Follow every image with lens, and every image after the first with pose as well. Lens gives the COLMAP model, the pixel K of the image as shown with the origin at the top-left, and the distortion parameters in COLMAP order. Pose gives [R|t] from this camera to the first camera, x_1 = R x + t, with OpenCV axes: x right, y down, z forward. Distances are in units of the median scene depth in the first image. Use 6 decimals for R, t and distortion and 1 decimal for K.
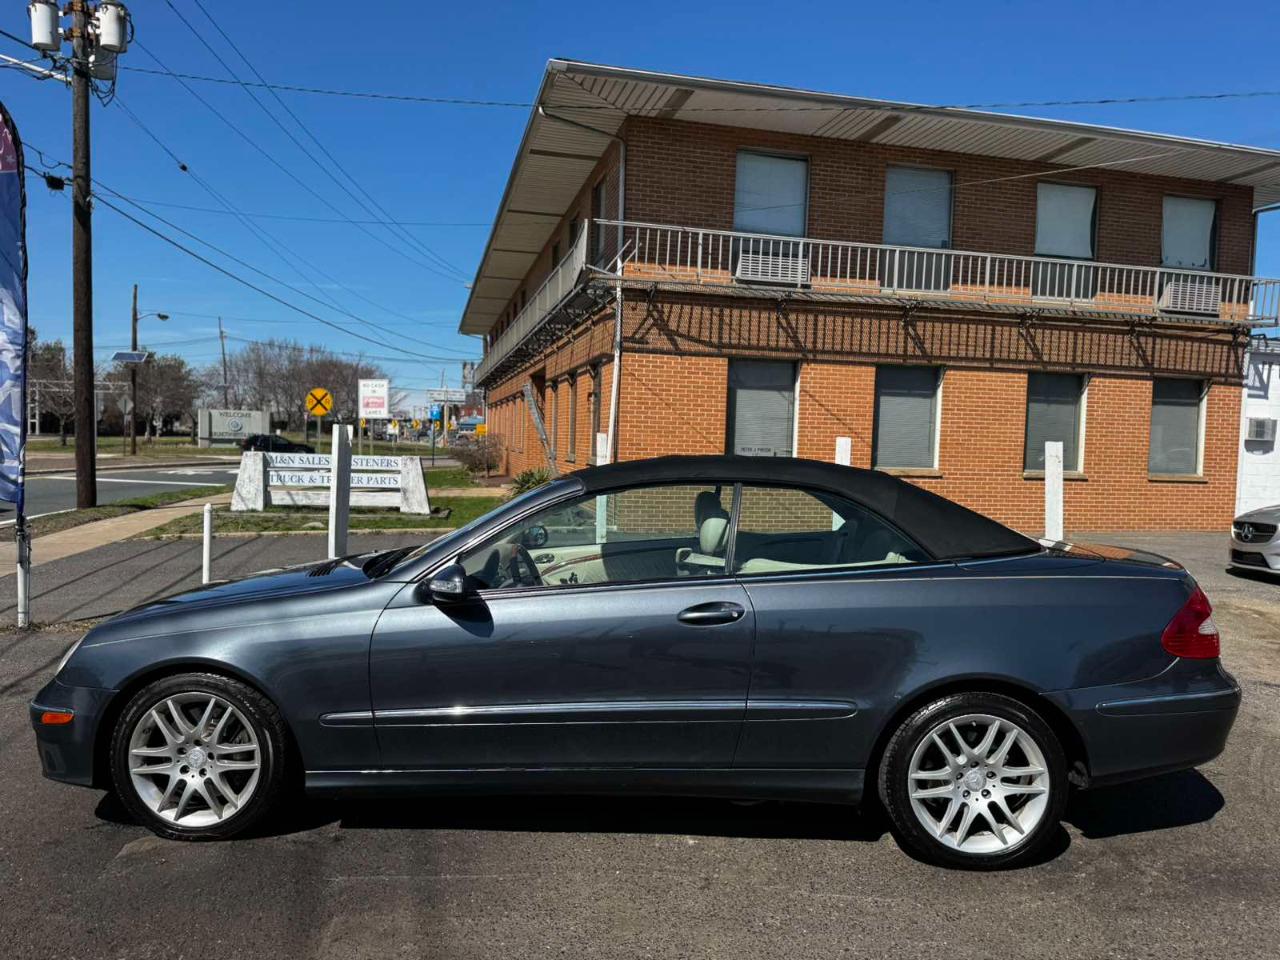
lens RADIAL K [[888.9, 0, 633.7], [0, 888.9, 486.2], [0, 0, 1]] dist [0.074028, -0.103803]
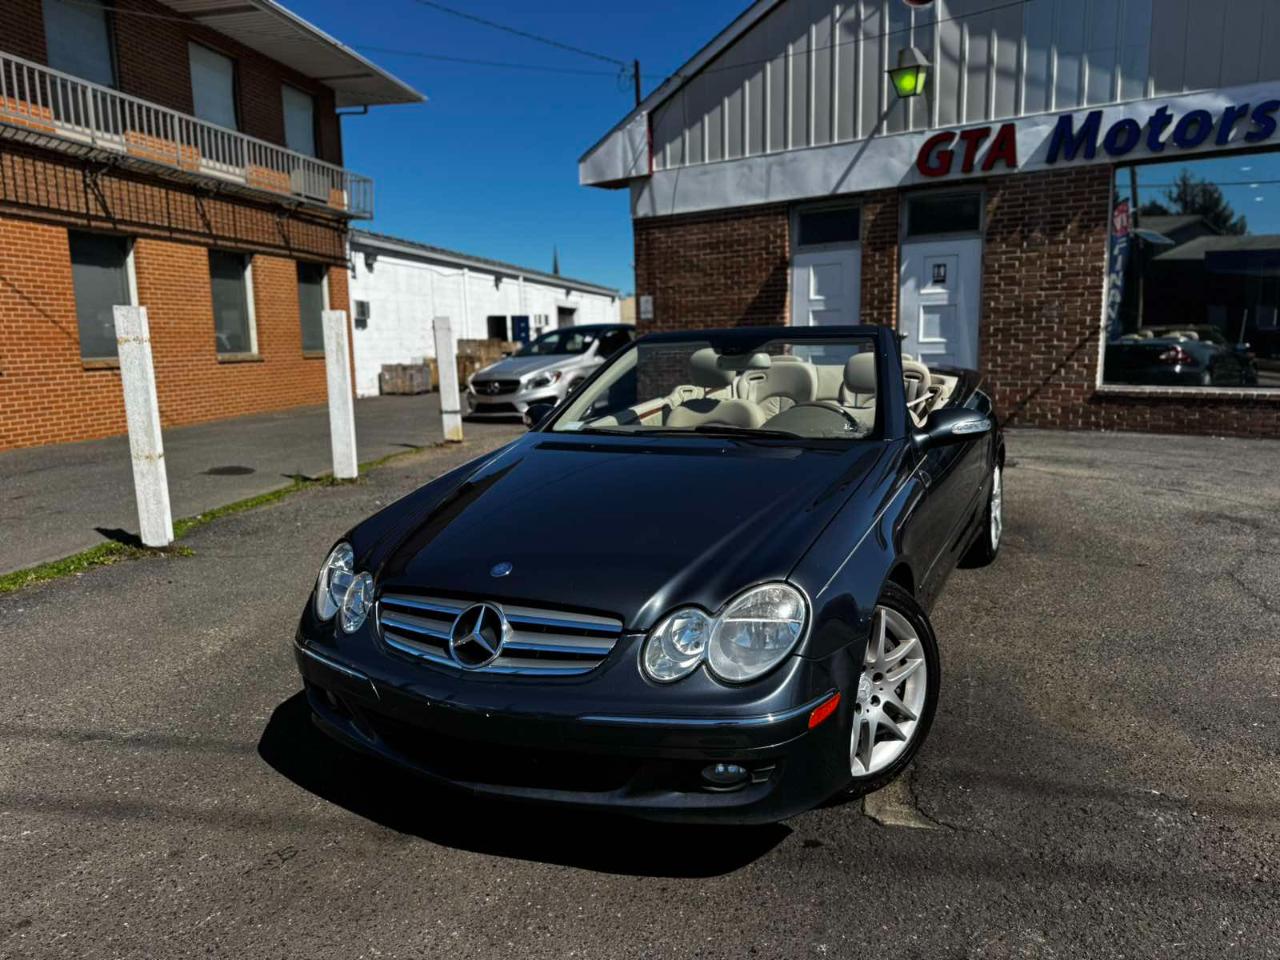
lens RADIAL K [[911.5, 0, 643.4], [0, 911.5, 484.8], [0, 0, 1]] dist [0.018658, -0.023717]
pose [[0.408332, -0.178317, 0.895248, -0.288343], [0.068030, 0.983952, 0.164956, -0.010500], [-0.910295, -0.006453, 0.413910, 0.186451]]
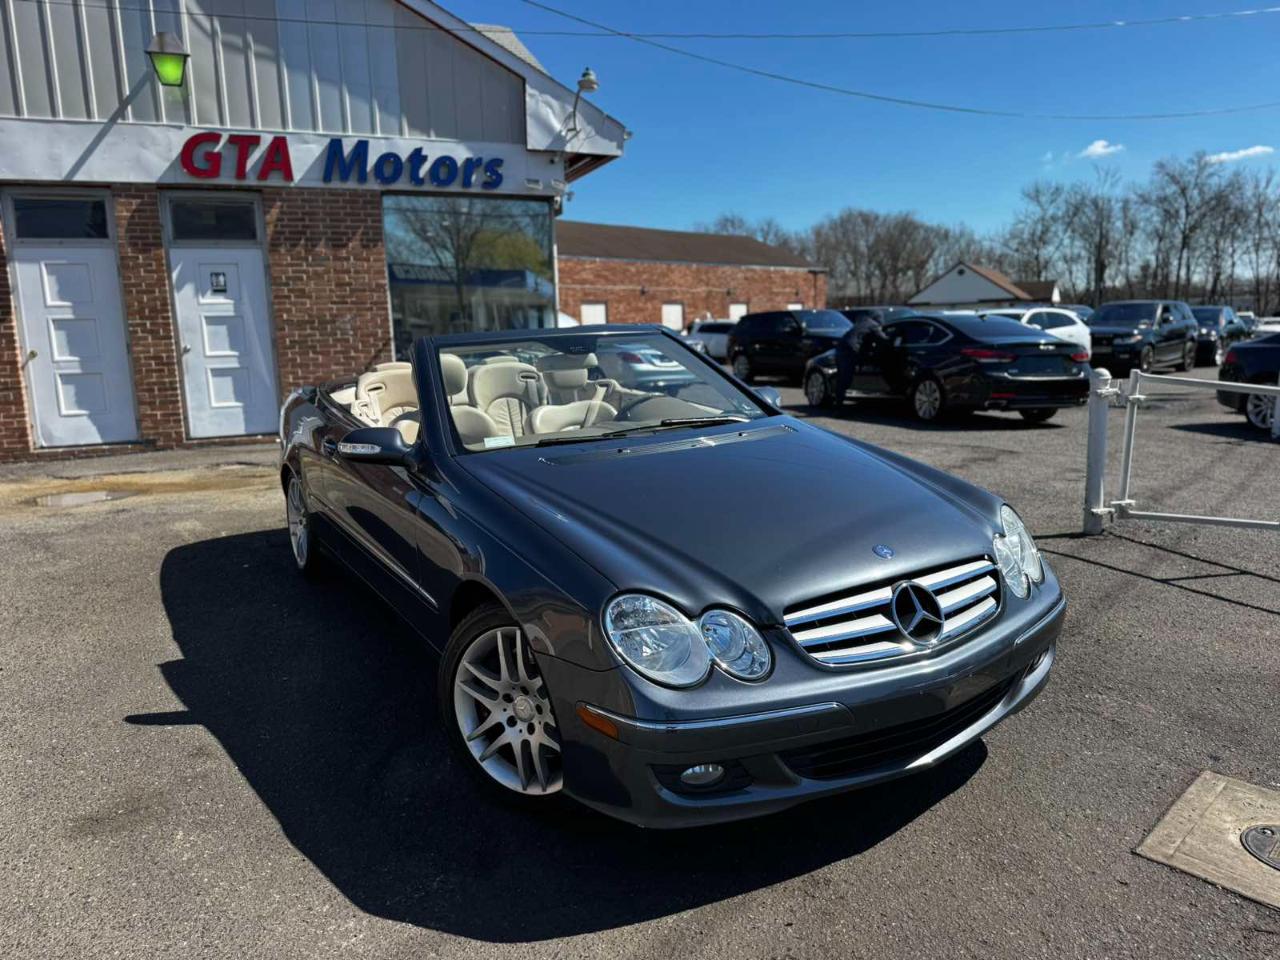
lens RADIAL K [[913.4, 0, 644.5], [0, 913.4, 482.2], [0, 0, 1]] dist [0.007785, -0.014207]
pose [[-0.550838, -0.142792, 0.822307, -0.264922], [0.049875, 0.977863, 0.203213, -0.017225], [-0.833121, 0.152950, -0.531522, 0.394405]]
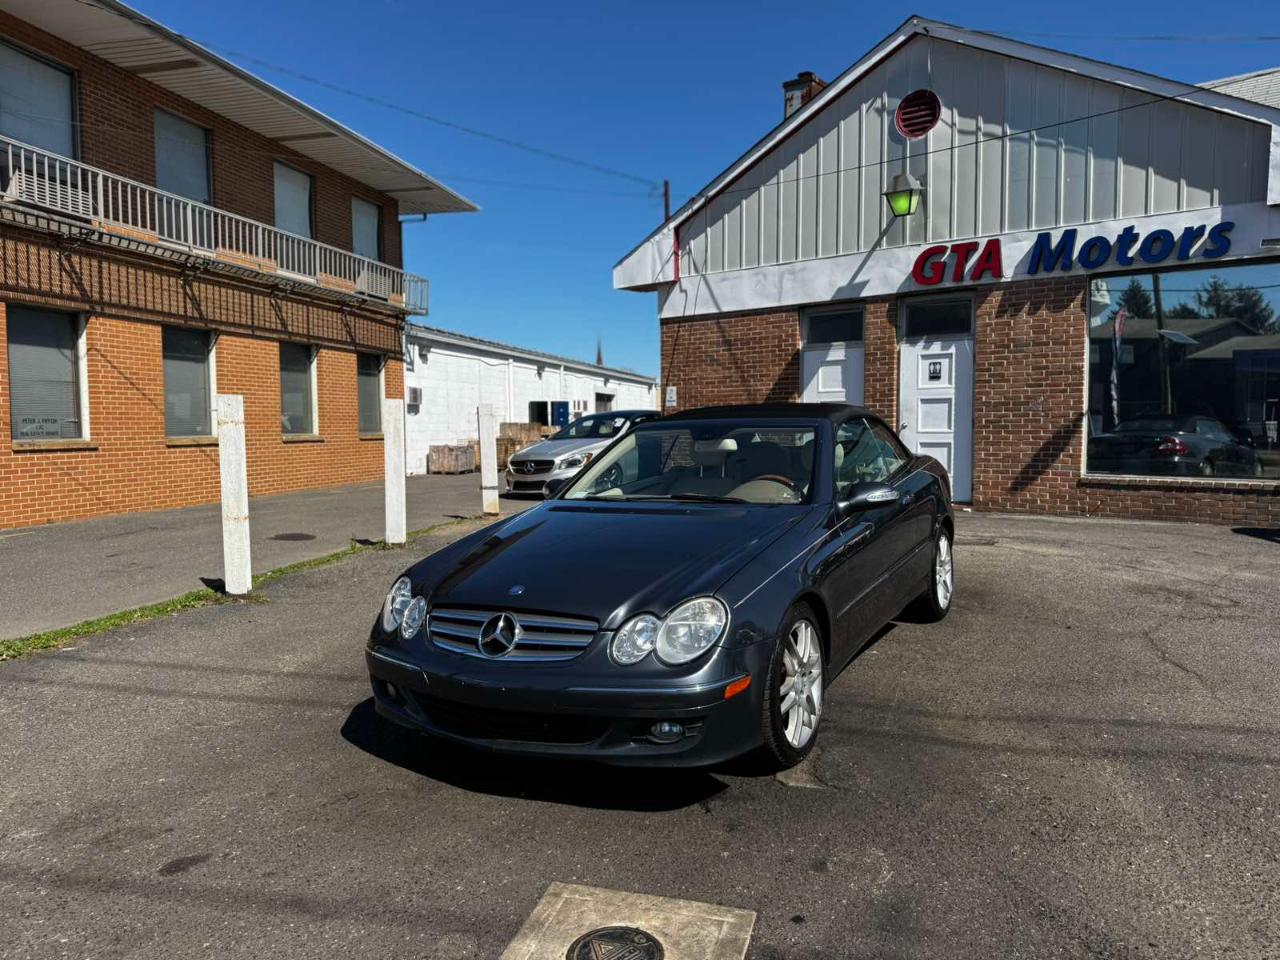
lens RADIAL K [[906.2, 0, 637.1], [0, 906.2, 477.7], [0, 0, 1]] dist [0.049749, -0.064854]
pose [[0.455115, -0.080731, 0.886765, -0.342721], [0.055509, 0.996517, 0.062234, -0.010630], [-0.888701, 0.020900, 0.458011, 0.143237]]
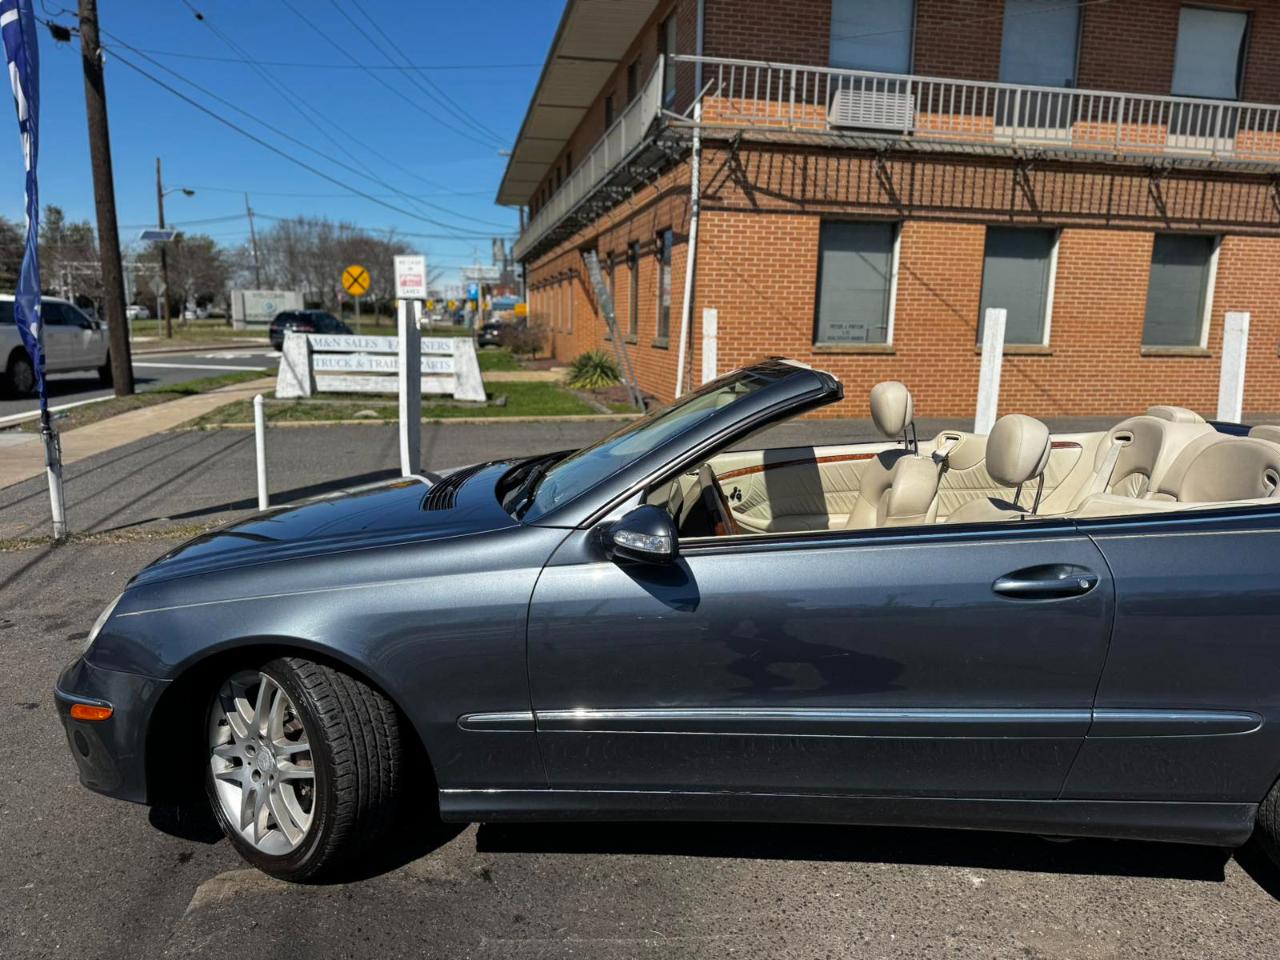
lens RADIAL K [[895.6, 0, 639.4], [0, 895.6, 485.1], [0, 0, 1]] dist [0.014404, -0.022062]
pose [[0.999486, -0.004574, -0.031742, -0.042717], [0.008737, 0.991175, 0.132273, -0.002951], [0.030857, -0.132482, 0.990705, 0.077890]]
